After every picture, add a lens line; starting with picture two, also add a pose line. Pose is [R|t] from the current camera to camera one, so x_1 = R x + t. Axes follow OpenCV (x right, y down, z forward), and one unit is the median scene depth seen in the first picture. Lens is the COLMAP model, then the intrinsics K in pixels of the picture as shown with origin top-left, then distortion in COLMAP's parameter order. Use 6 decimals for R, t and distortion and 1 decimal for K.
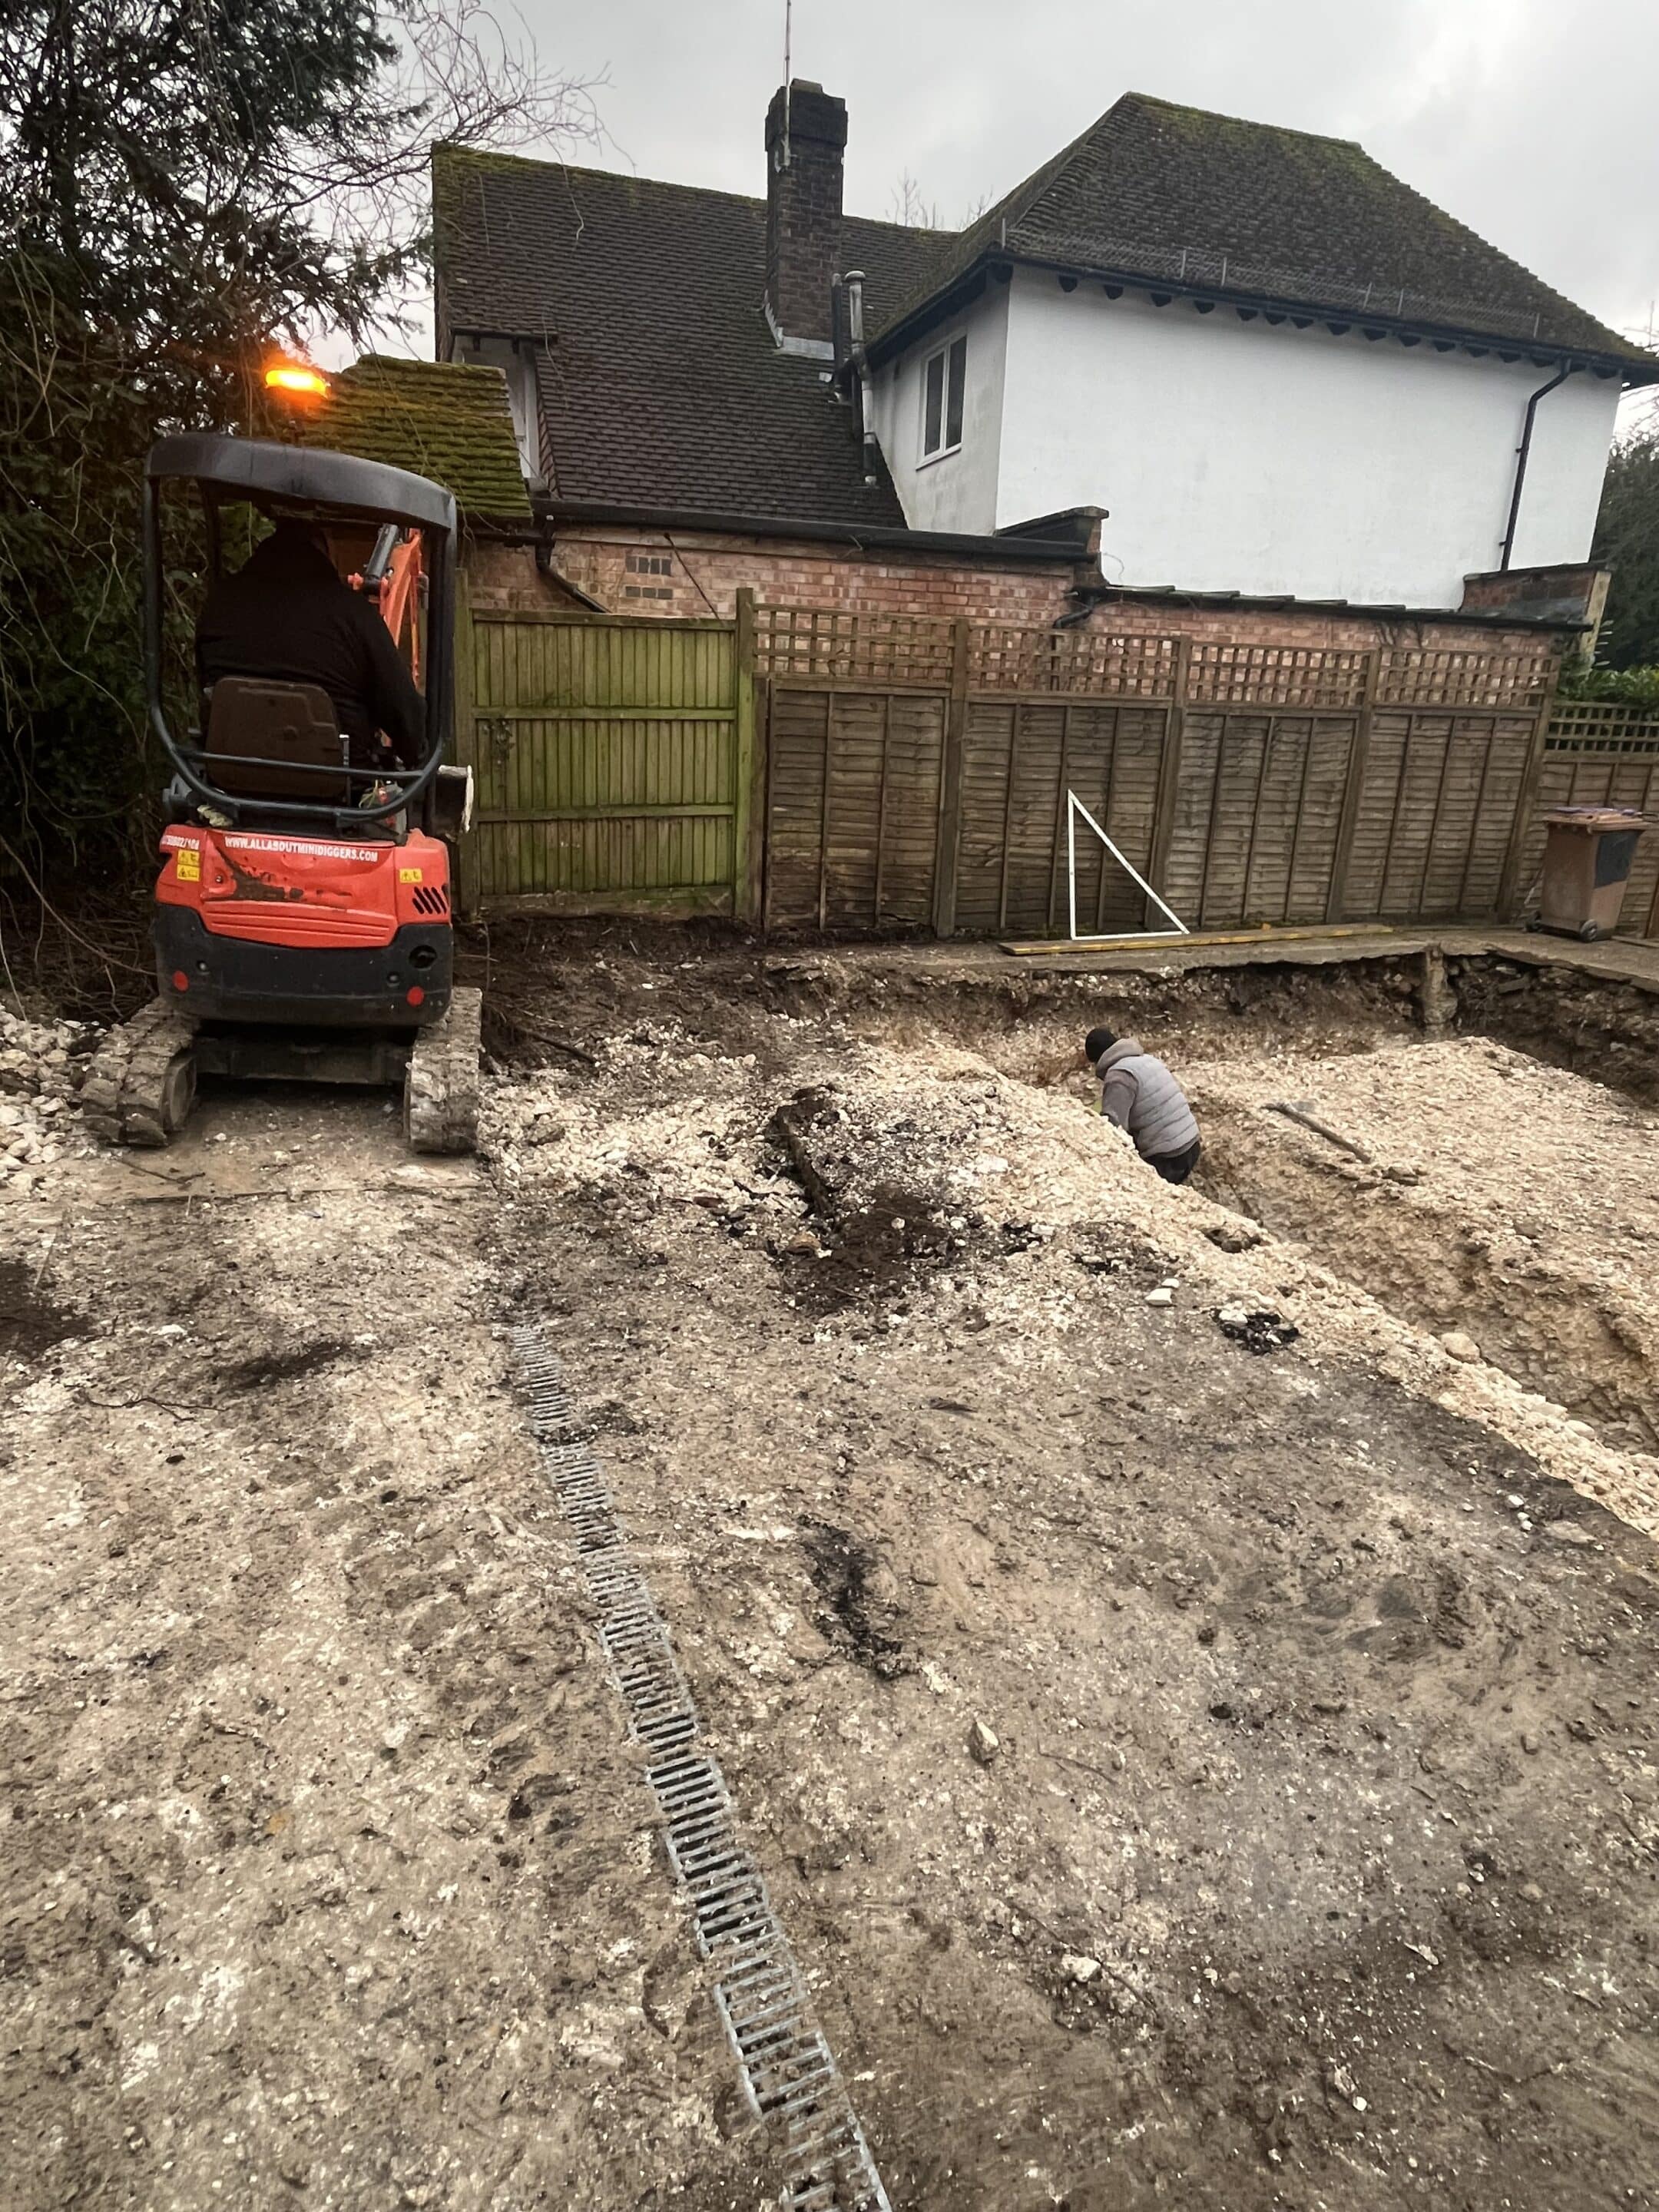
lens RADIAL K [[1190.6, 0, 827.2], [0, 1190.6, 1100.6], [0, 0, 1]] dist [-0.001367, -0.000935]
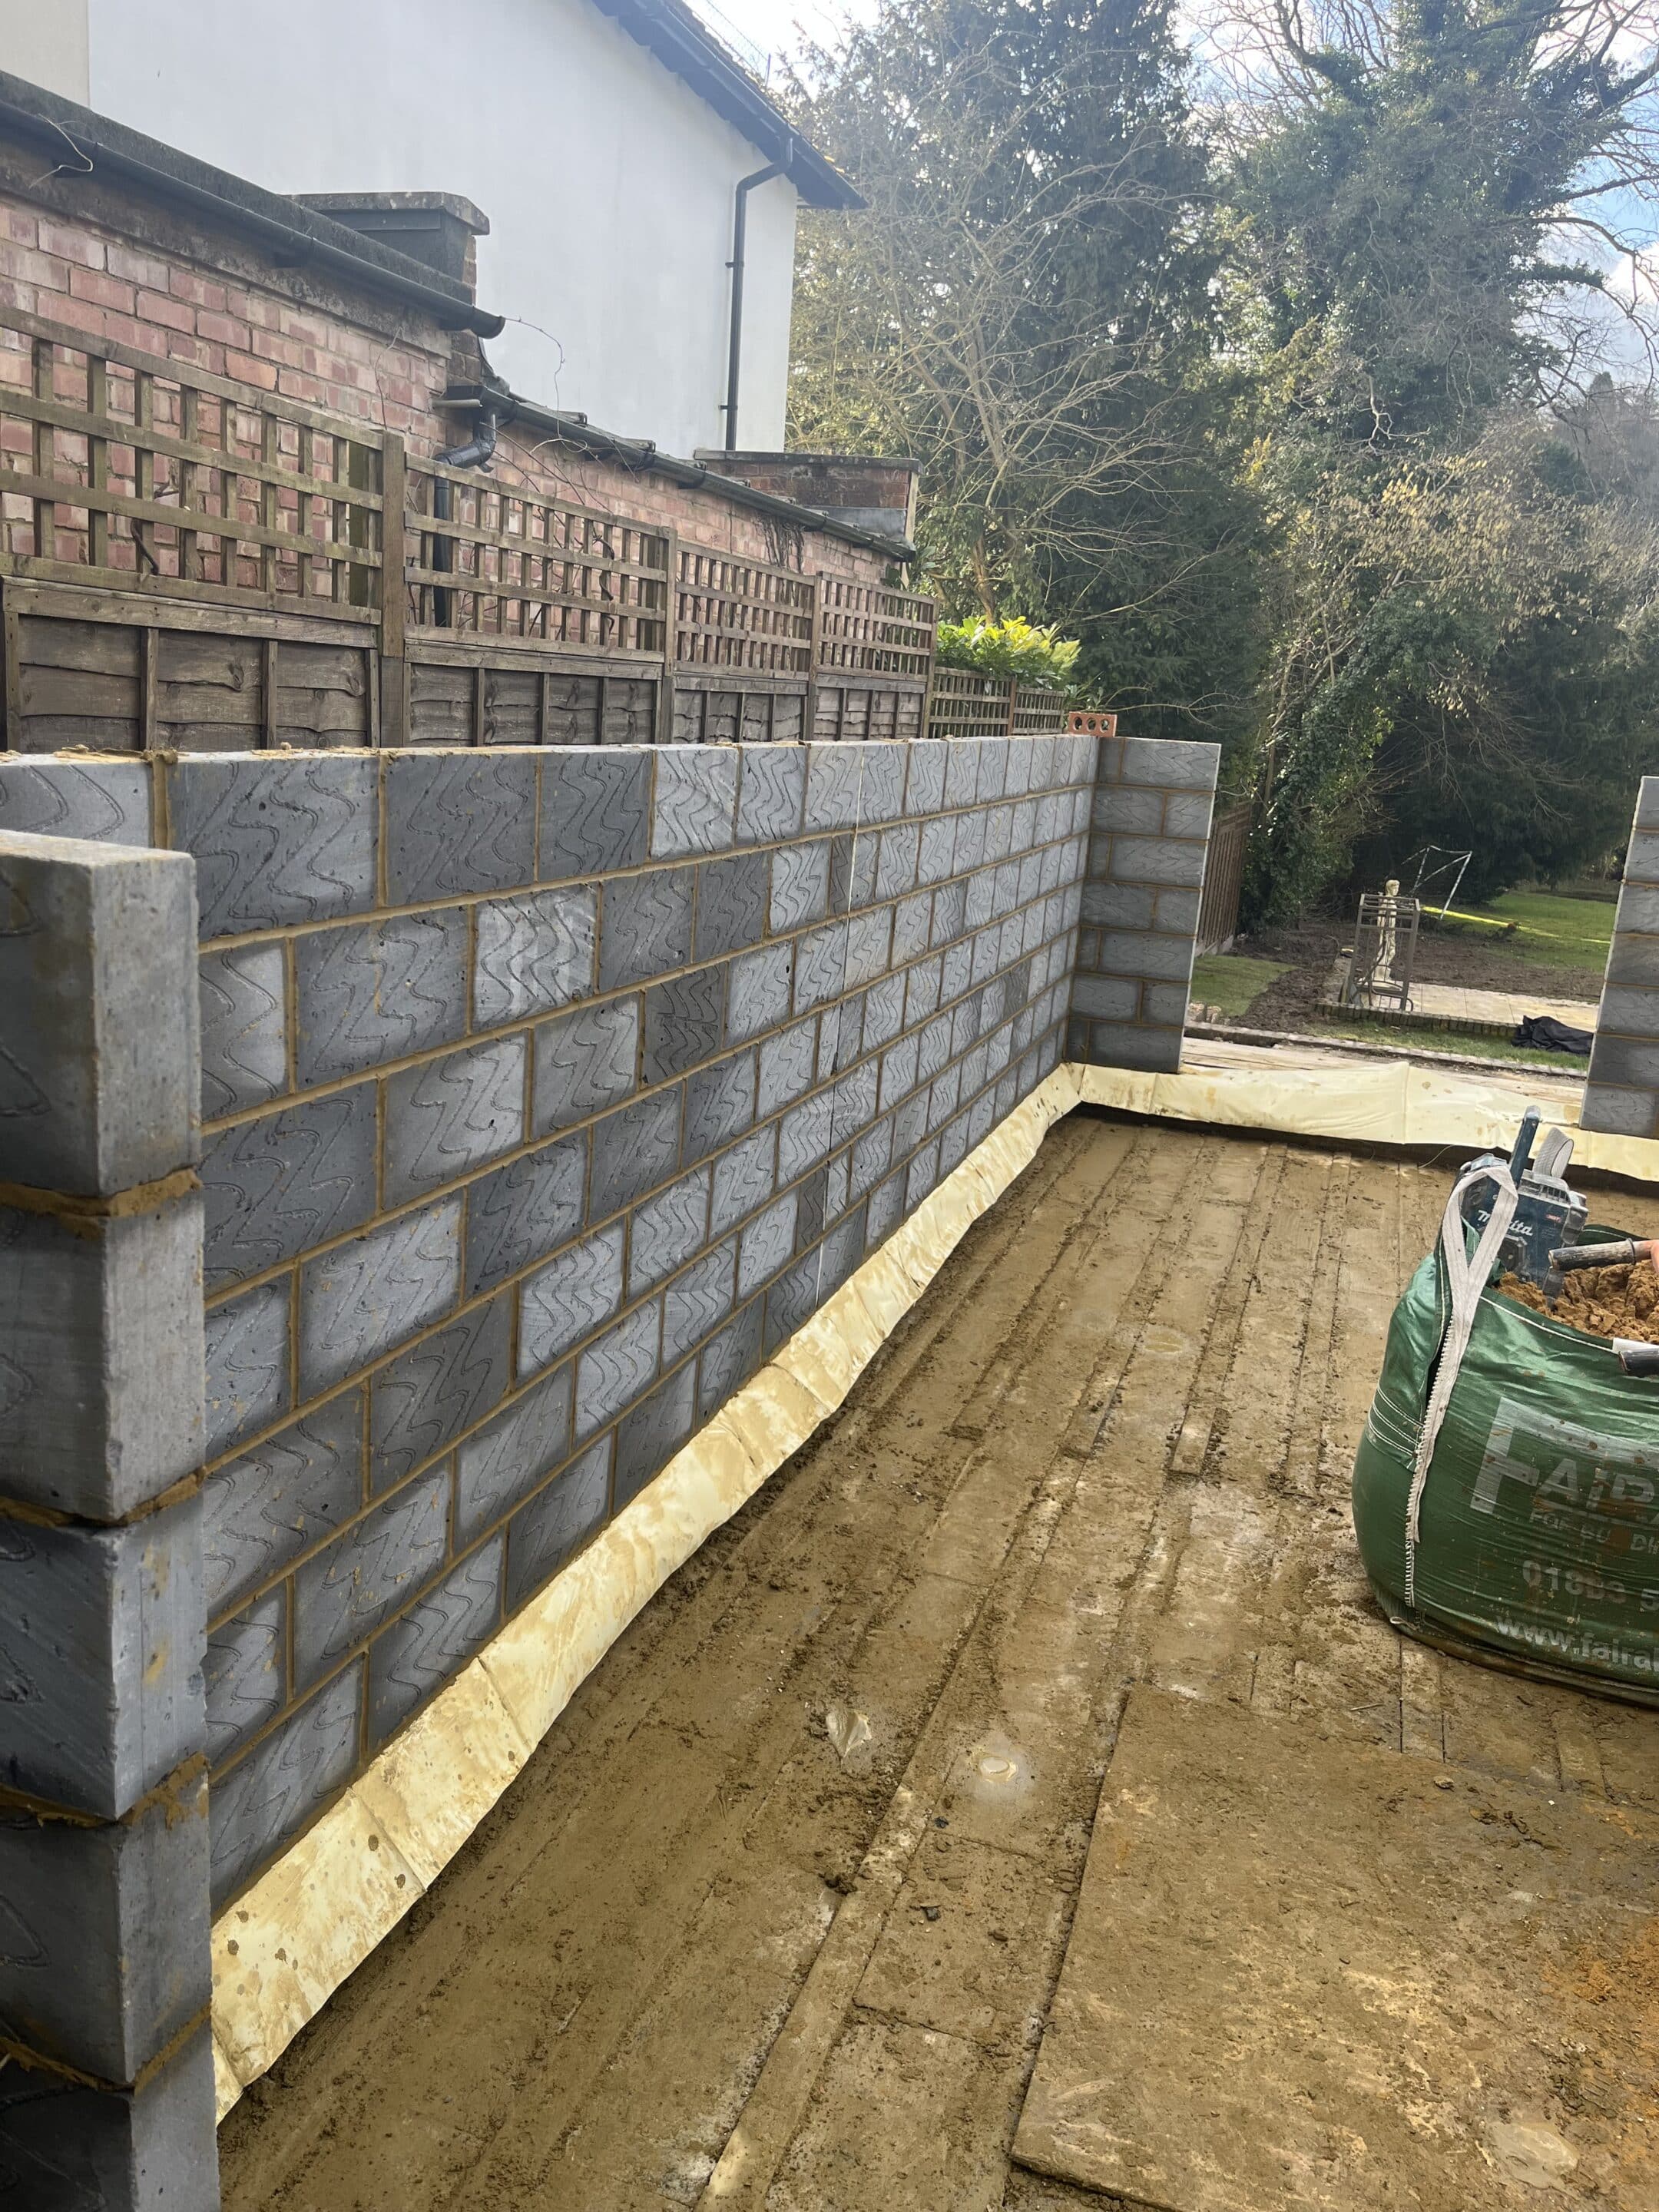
lens RADIAL K [[1666.8, 0, 818.7], [0, 1666.8, 1105.4], [0, 0, 1]] dist [0.054205, -0.072653]
pose [[0.615243, -0.175893, 0.768465, -0.212806], [0.191397, 0.978953, 0.070836, -0.198992], [-0.764751, 0.103500, 0.635959, 0.547917]]
